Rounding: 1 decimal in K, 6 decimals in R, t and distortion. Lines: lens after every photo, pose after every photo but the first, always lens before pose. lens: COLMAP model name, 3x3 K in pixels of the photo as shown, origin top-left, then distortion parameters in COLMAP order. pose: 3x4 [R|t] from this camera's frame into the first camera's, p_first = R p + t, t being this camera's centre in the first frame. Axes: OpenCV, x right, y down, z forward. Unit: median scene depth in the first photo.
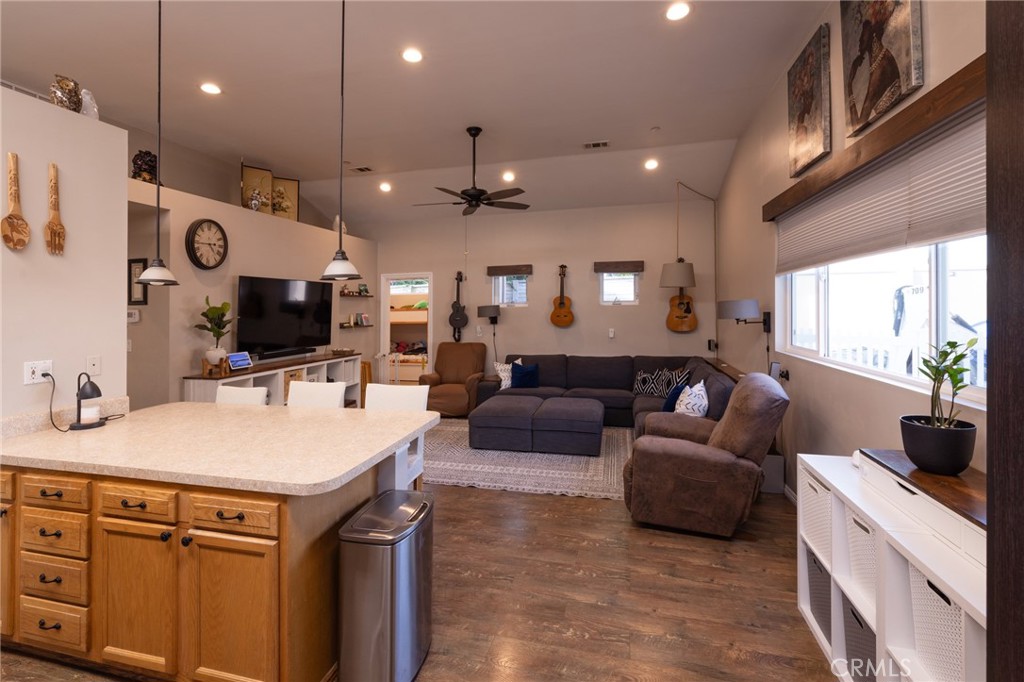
lens RADIAL K [[435.7, 0, 520.1], [0, 435.7, 307.1], [0, 0, 1]] dist [0.002687, 0.000935]
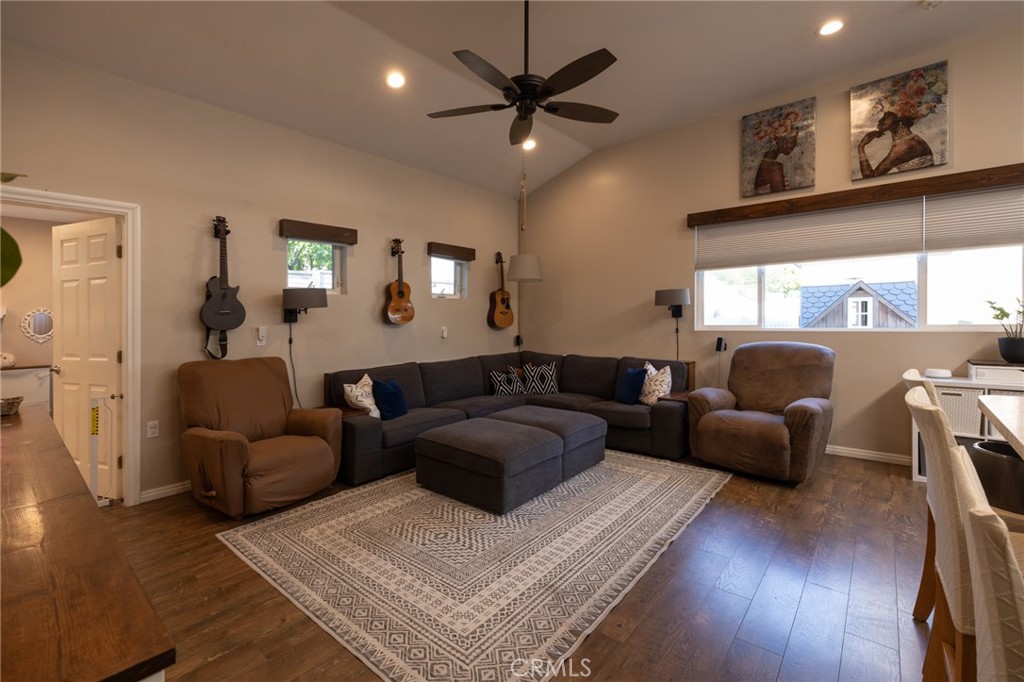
lens RADIAL K [[435.7, 0, 500.0], [0, 435.7, 316.8], [0, 0, 1]] dist [0.002687, 0.000935]
pose [[0.462170, 0.009773, 0.886737, -0.469903], [-0.000146, 0.999940, -0.010945, 0.040307], [-0.886791, 0.004929, 0.462144, 0.521007]]
